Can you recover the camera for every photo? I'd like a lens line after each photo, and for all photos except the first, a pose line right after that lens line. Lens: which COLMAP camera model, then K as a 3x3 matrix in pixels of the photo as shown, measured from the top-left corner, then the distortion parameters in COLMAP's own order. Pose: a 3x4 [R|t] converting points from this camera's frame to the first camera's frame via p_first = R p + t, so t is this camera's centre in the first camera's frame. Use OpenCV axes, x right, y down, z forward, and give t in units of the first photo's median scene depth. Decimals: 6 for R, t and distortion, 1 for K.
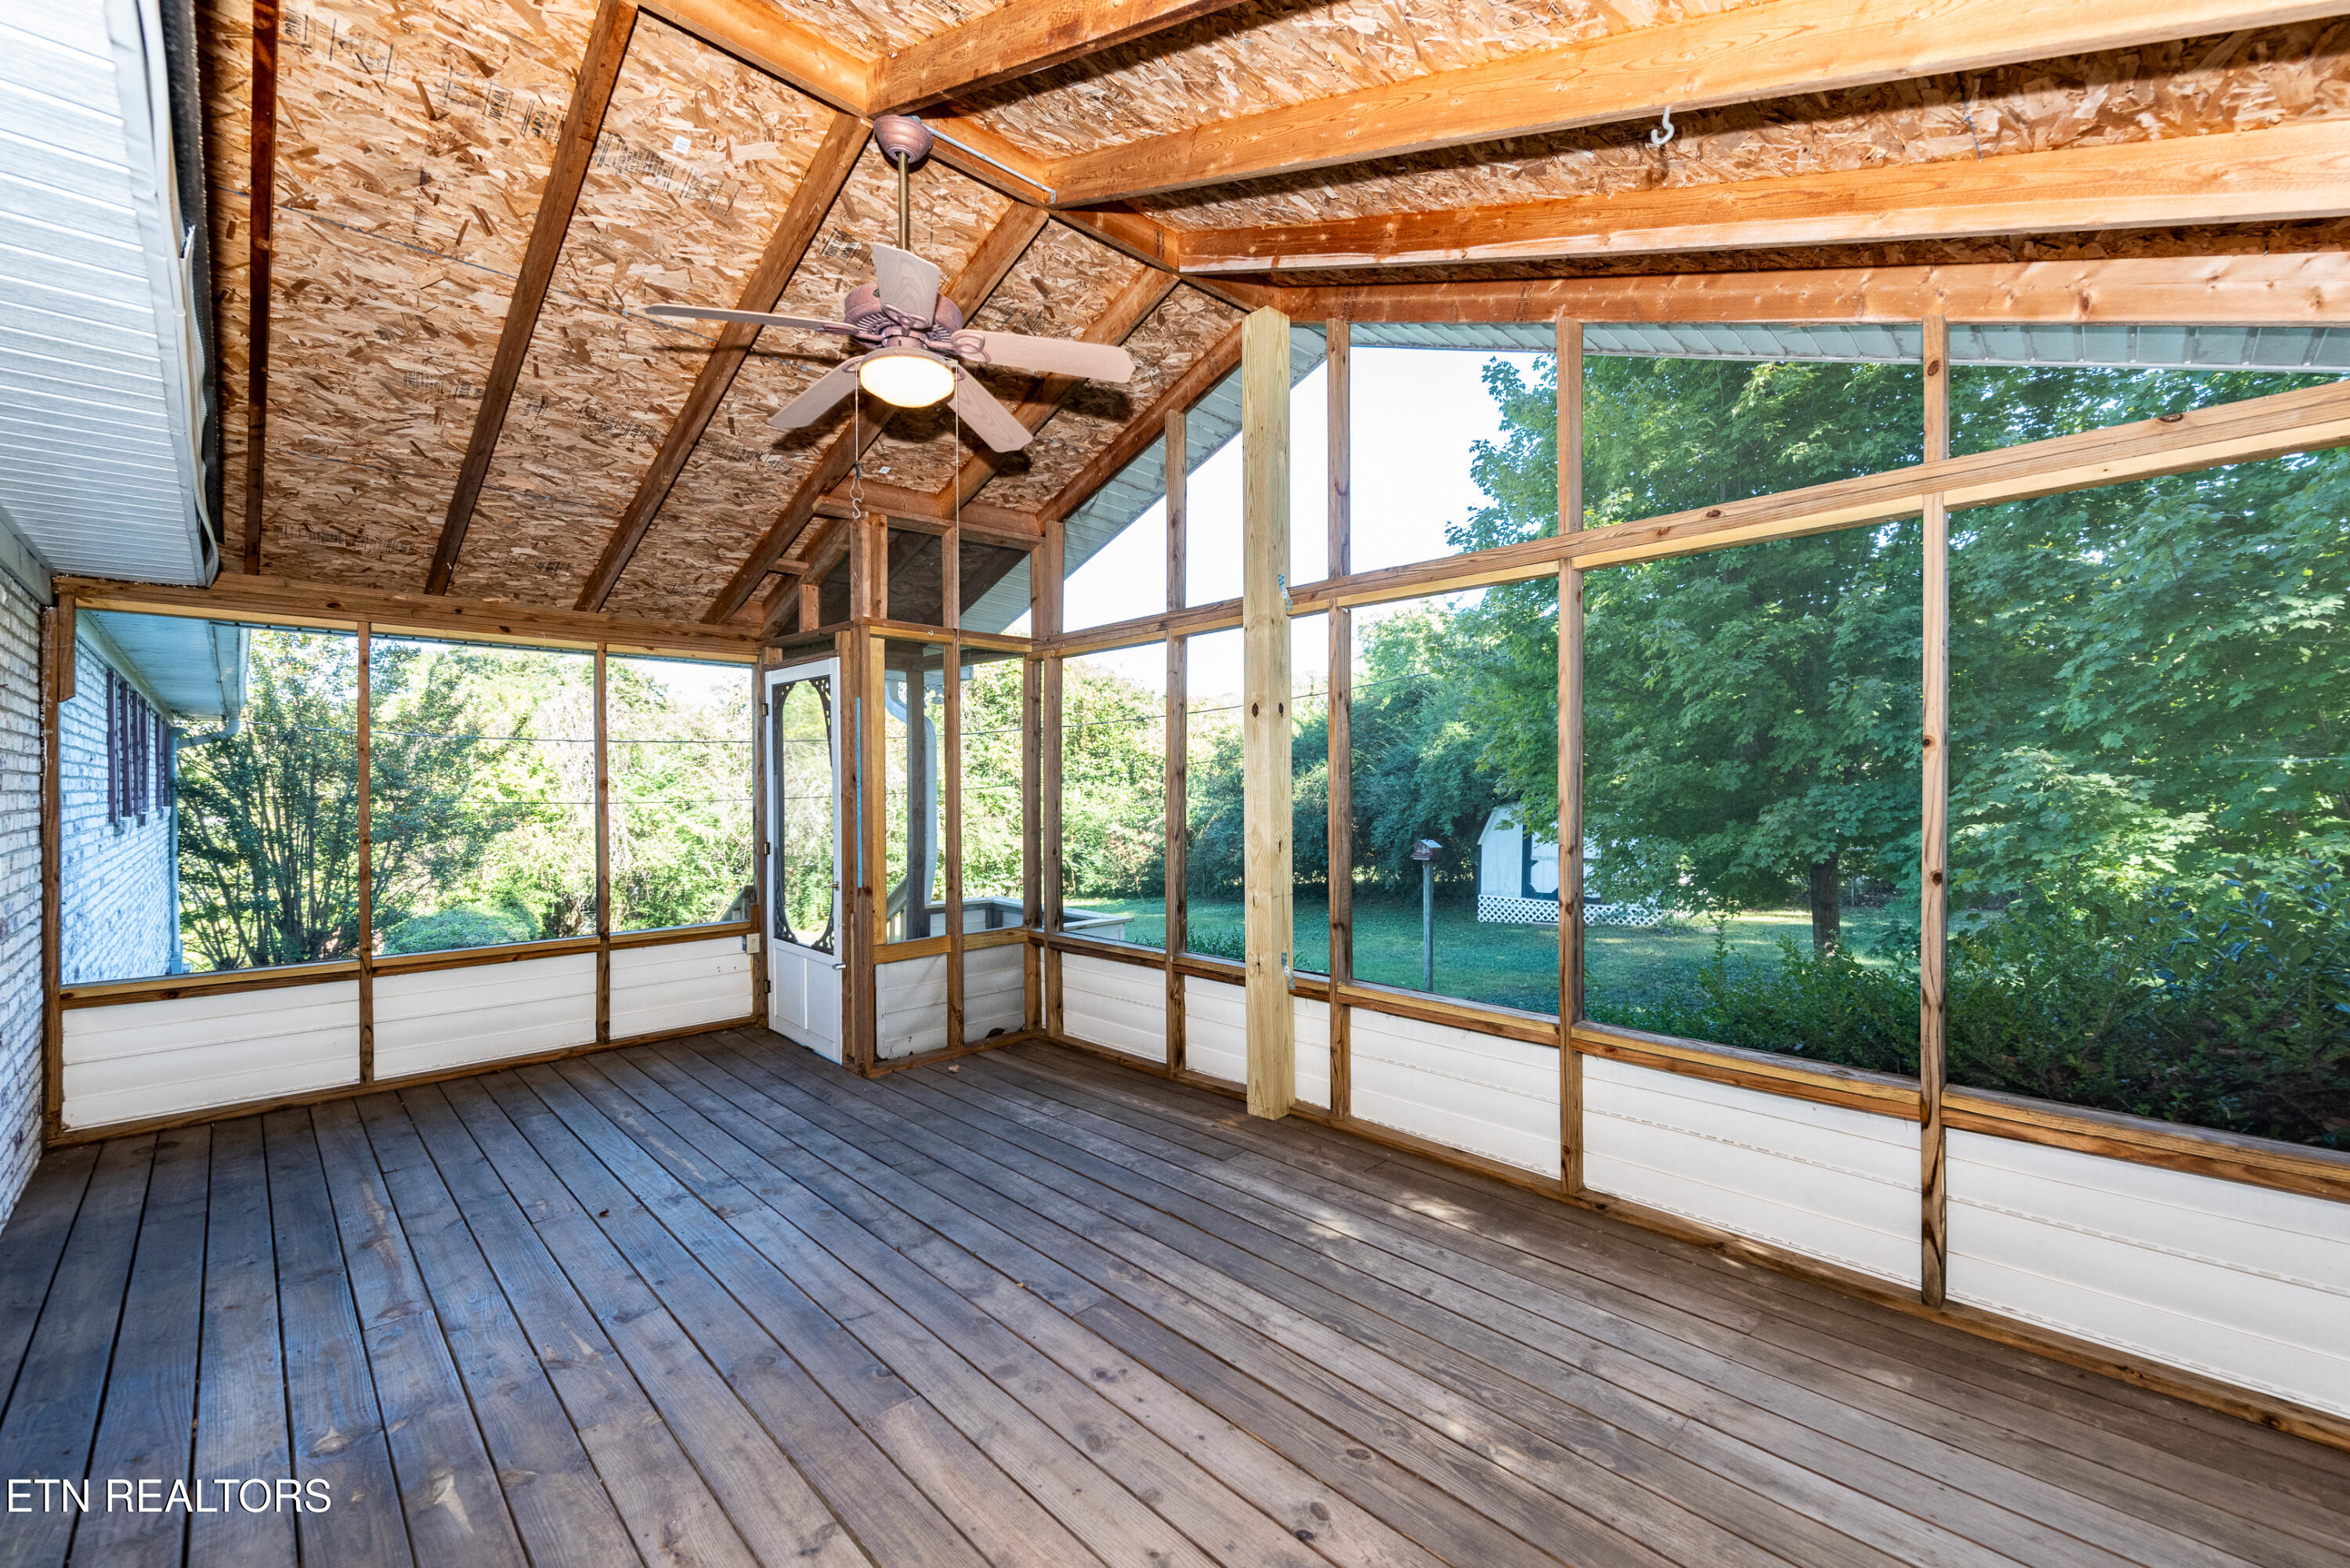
lens RADIAL K [[935.0, 0, 1182.1], [0, 935.0, 781.6], [0, 0, 1]] dist [0.006875, -0.000476]
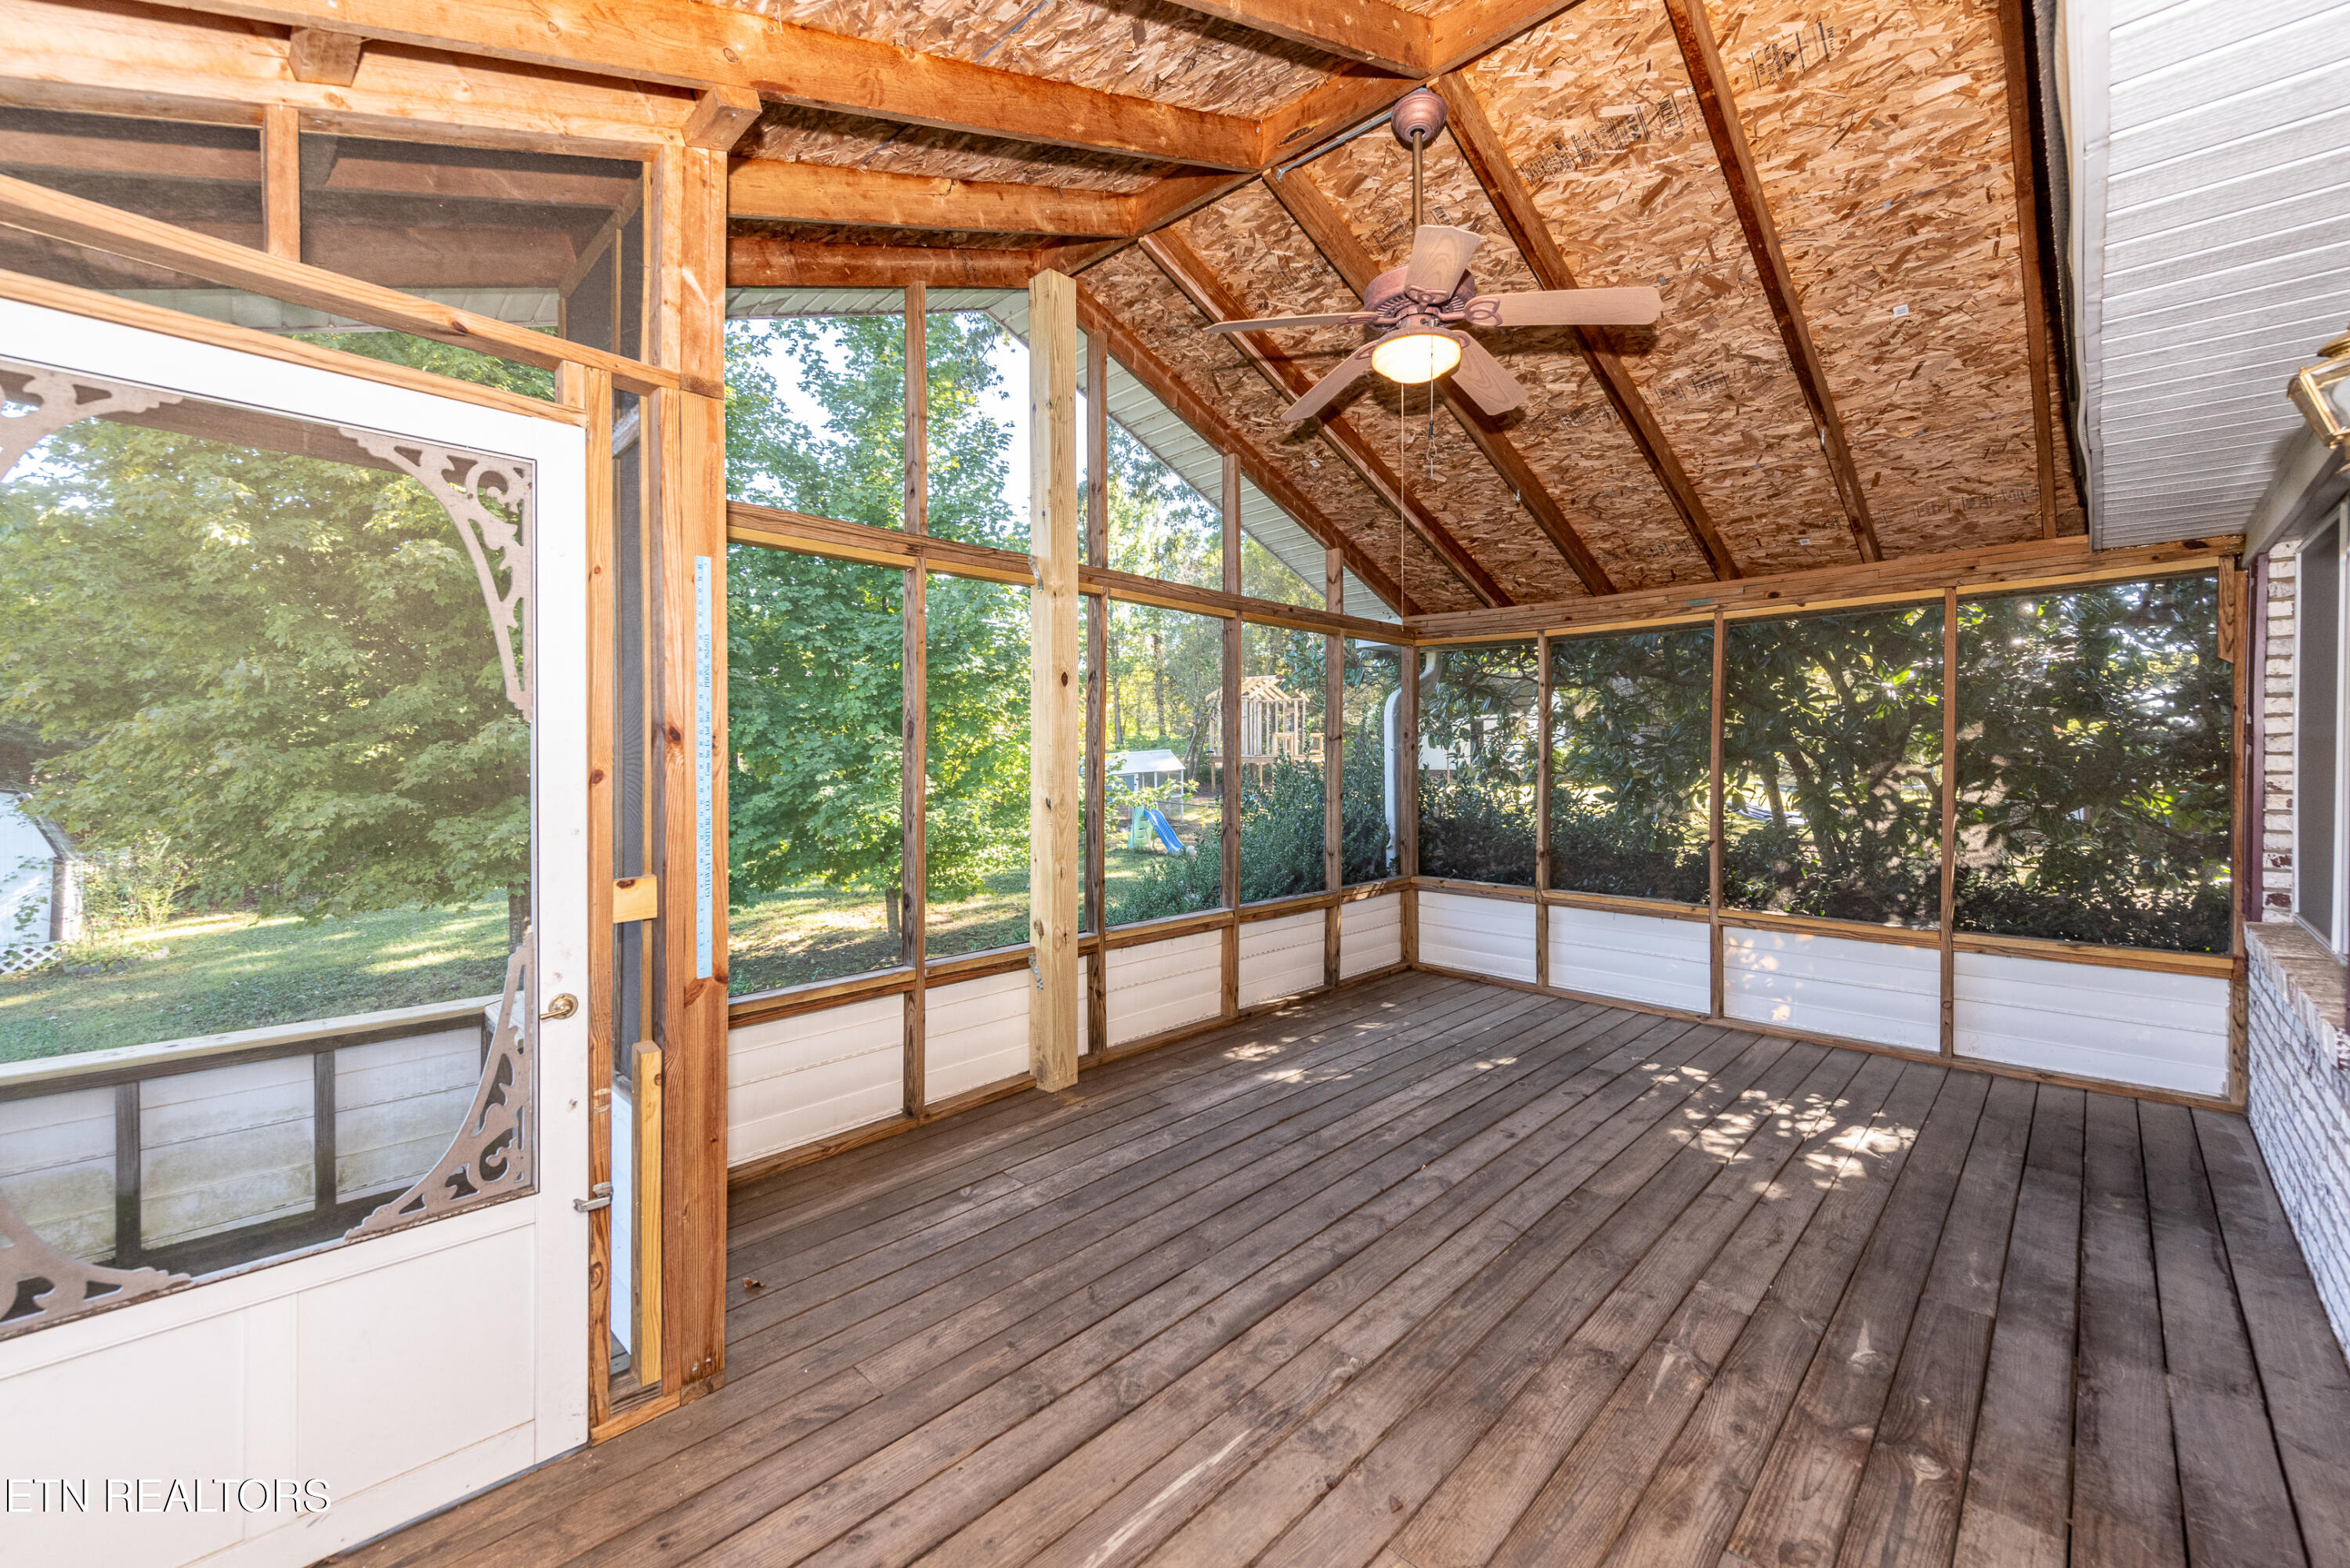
lens RADIAL K [[935.0, 0, 1181.6], [0, 935.0, 764.2], [0, 0, 1]] dist [0.006875, -0.000476]
pose [[-0.005468, -0.011421, 0.999920, -1.202007], [0.002542, 0.999931, 0.011435, -0.002205], [-0.999982, 0.002605, -0.005439, 1.146416]]
